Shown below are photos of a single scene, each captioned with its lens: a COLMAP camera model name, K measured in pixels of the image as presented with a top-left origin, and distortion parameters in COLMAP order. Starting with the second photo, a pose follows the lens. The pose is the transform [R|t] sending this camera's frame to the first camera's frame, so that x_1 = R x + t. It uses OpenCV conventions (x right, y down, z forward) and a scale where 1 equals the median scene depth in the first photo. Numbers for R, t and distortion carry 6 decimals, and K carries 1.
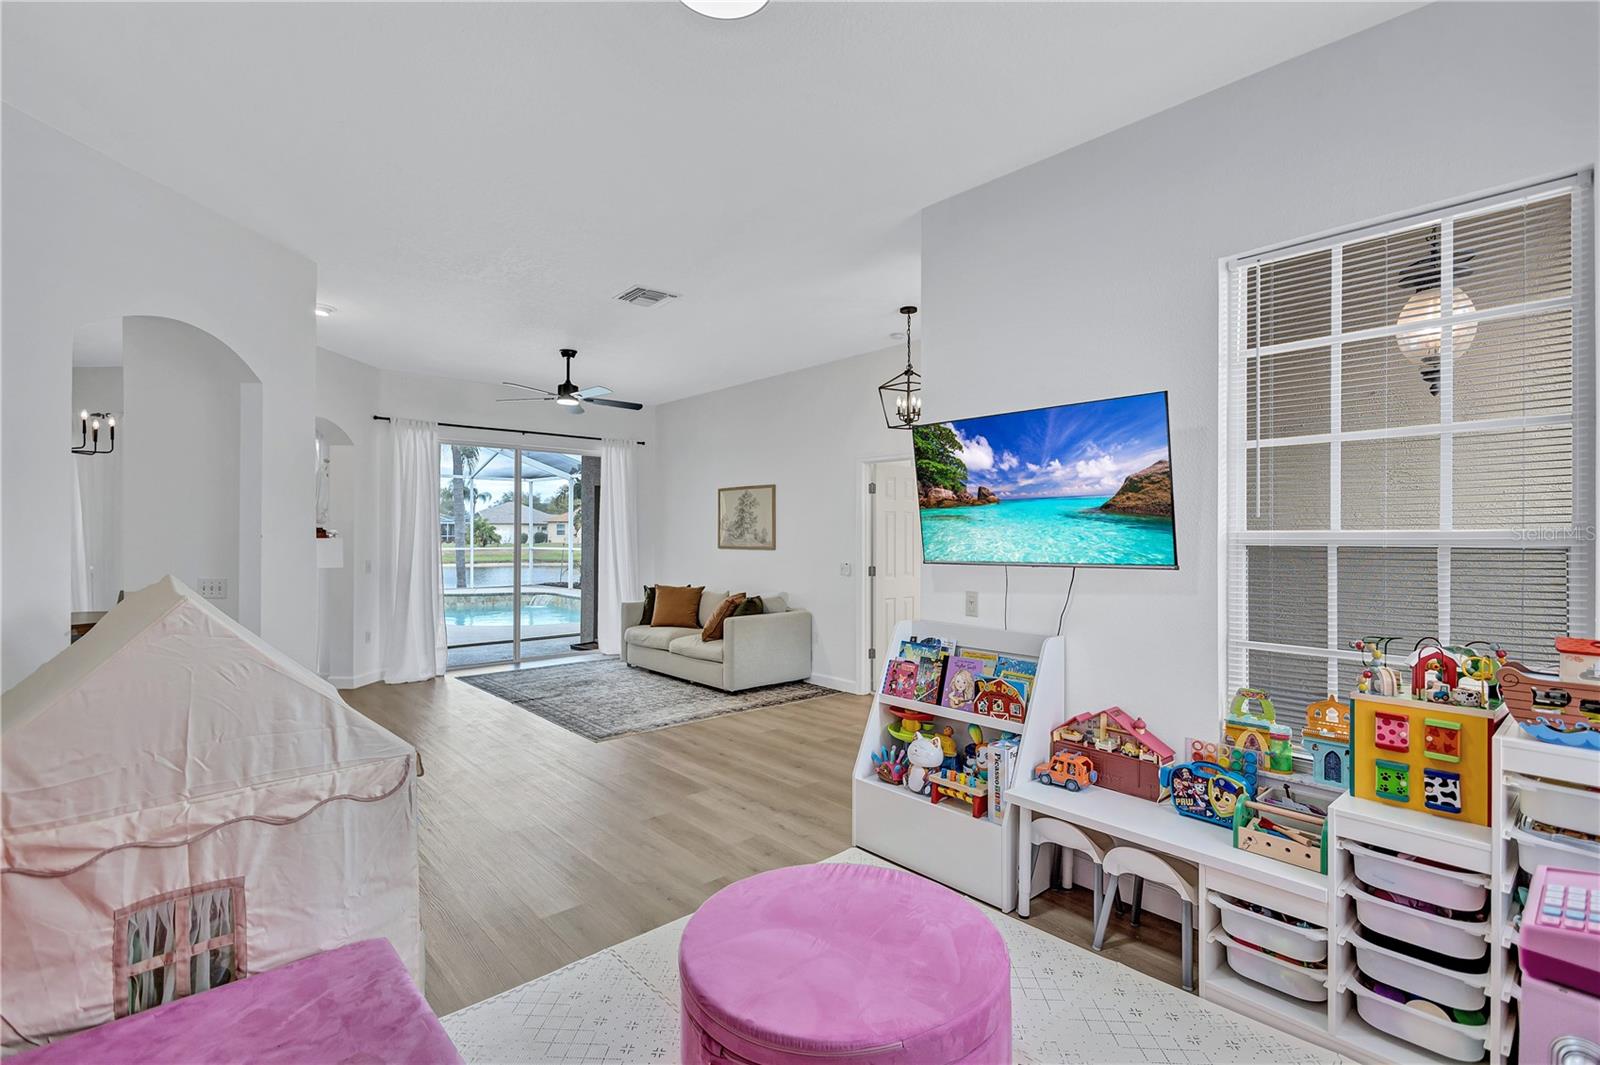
lens RADIAL K [[733.3, 0, 794.3], [0, 733.3, 542.6], [0, 0, 1]] dist [0.007907, -0.001556]
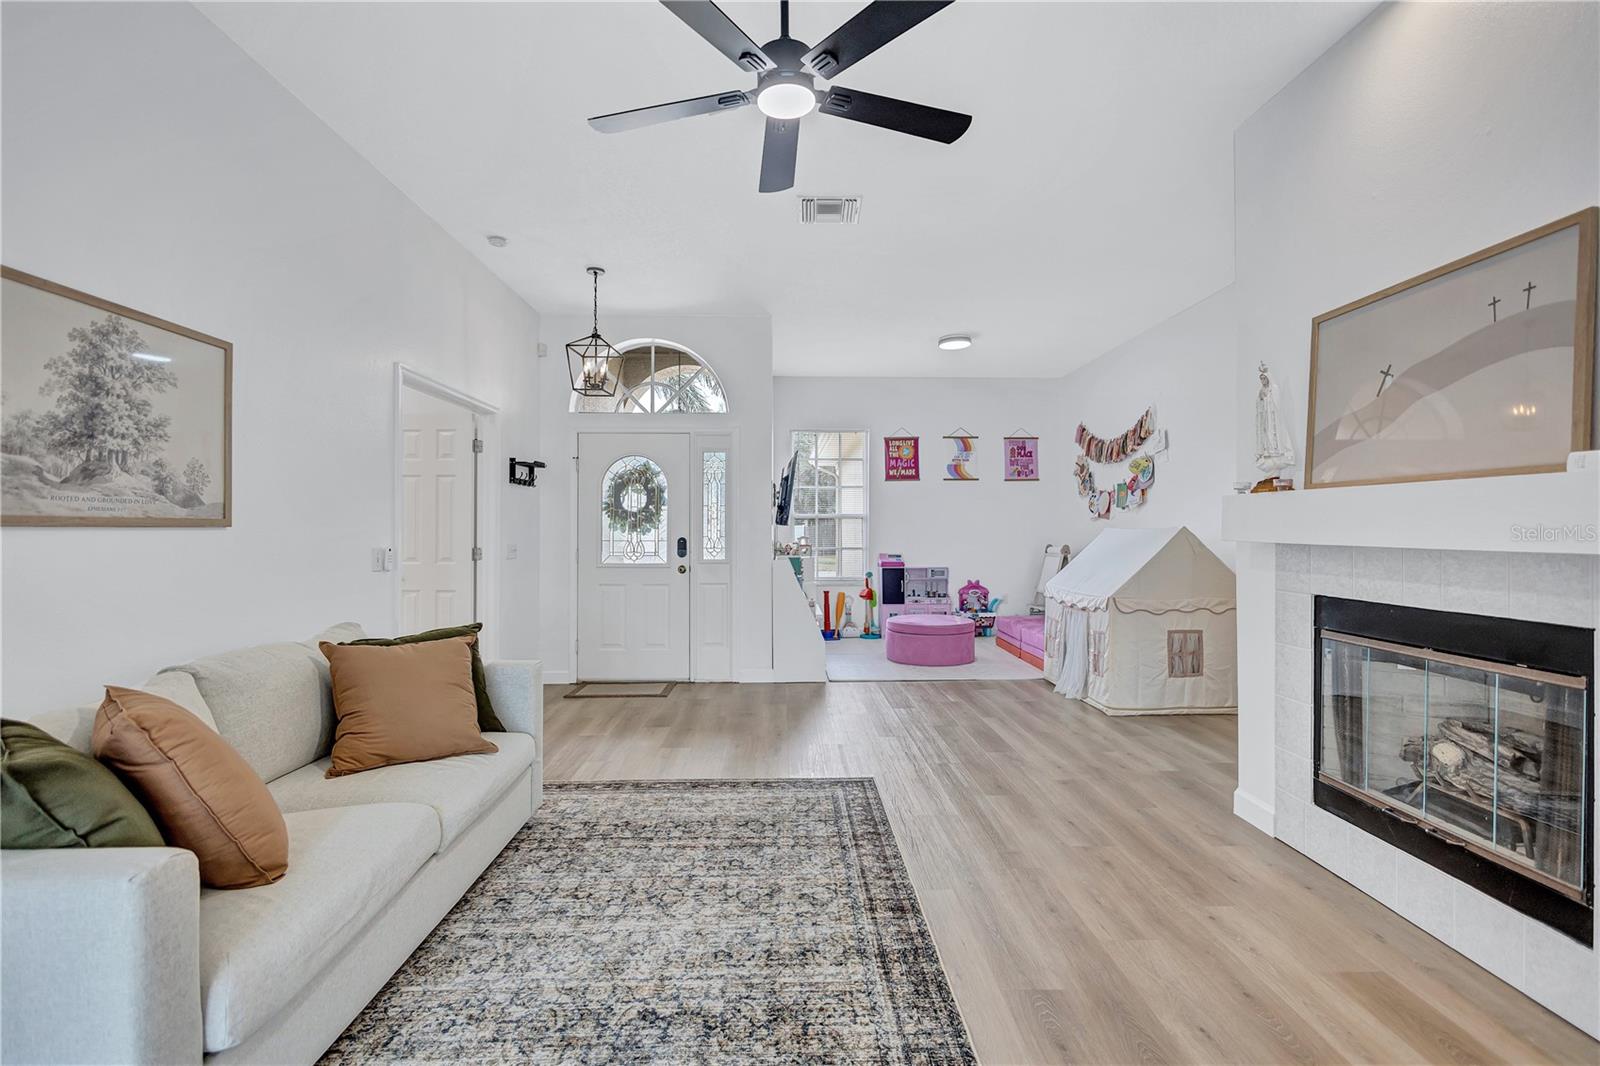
lens RADIAL K [[733.3, 0, 808.2], [0, 733.3, 525.7], [0, 0, 1]] dist [0.007907, -0.001556]
pose [[-0.772906, 0.004560, 0.634504, -1.135006], [0.007342, 0.999972, 0.001756, 0.025821], [-0.634478, 0.006016, -0.772917, 2.650644]]
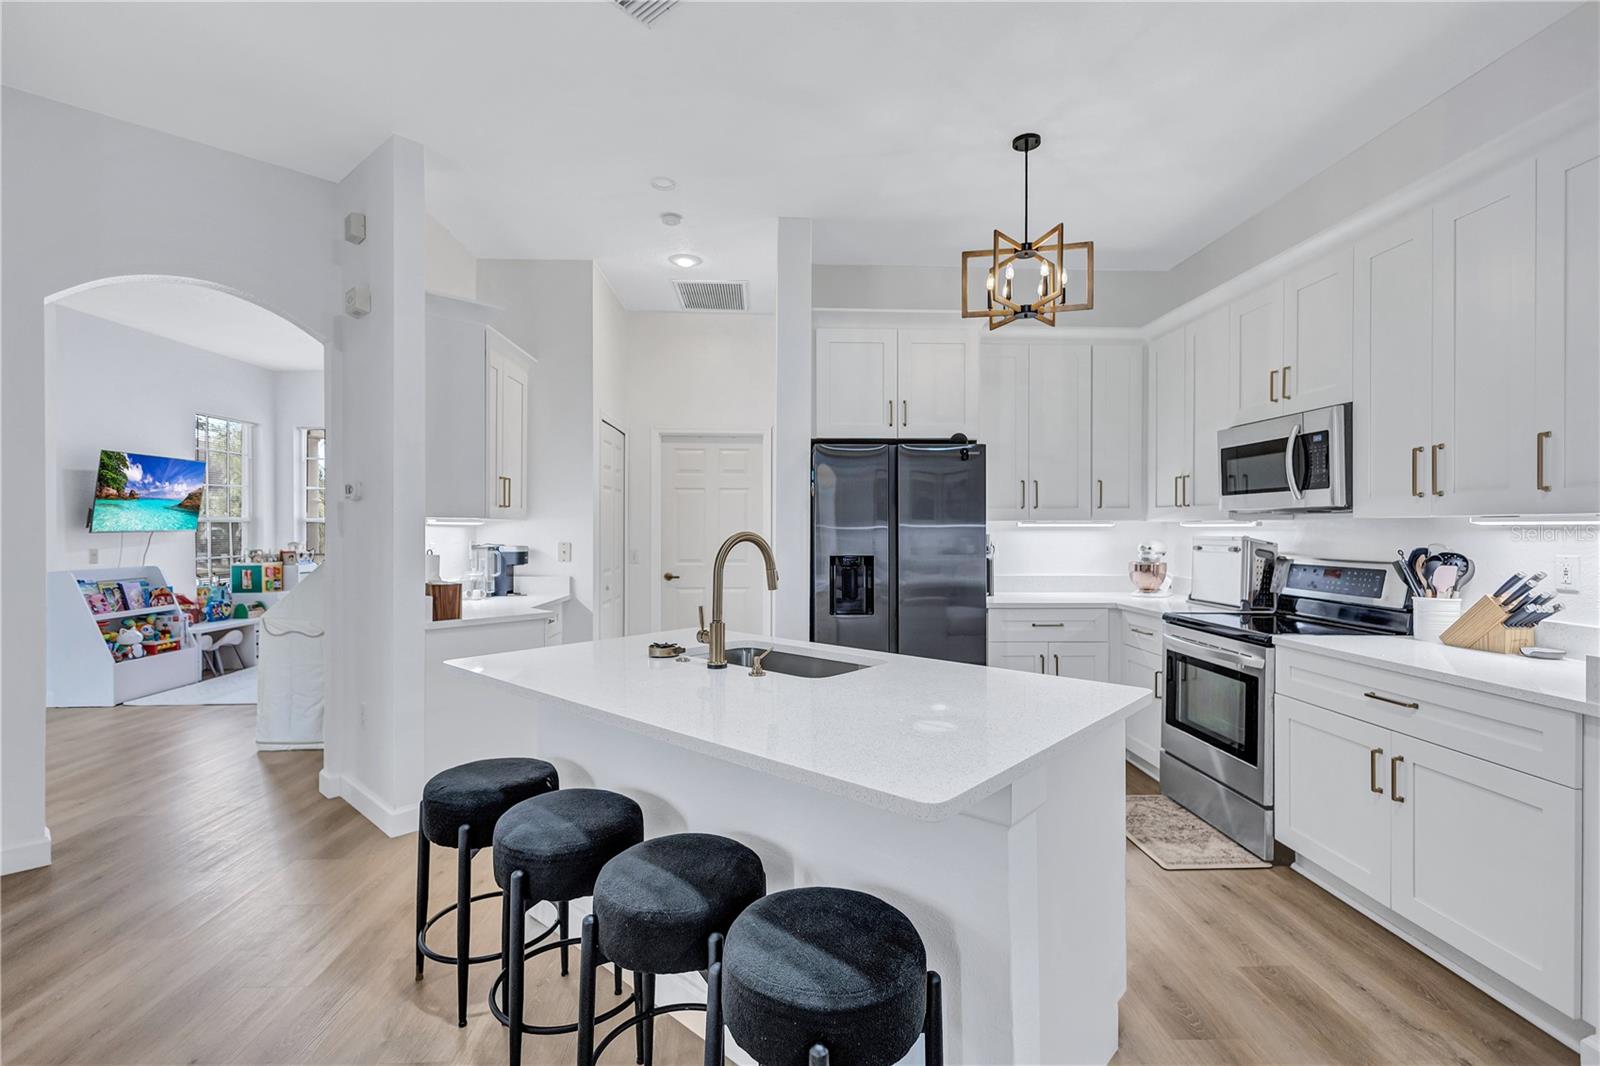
lens RADIAL K [[733.3, 0, 797.7], [0, 733.3, 530.6], [0, 0, 1]] dist [0.007907, -0.001556]
pose [[-0.780199, 0.001006, 0.625530, -2.312753], [0.009067, 0.999912, 0.009702, 0.025239], [-0.625465, 0.013241, -0.780140, 1.448514]]
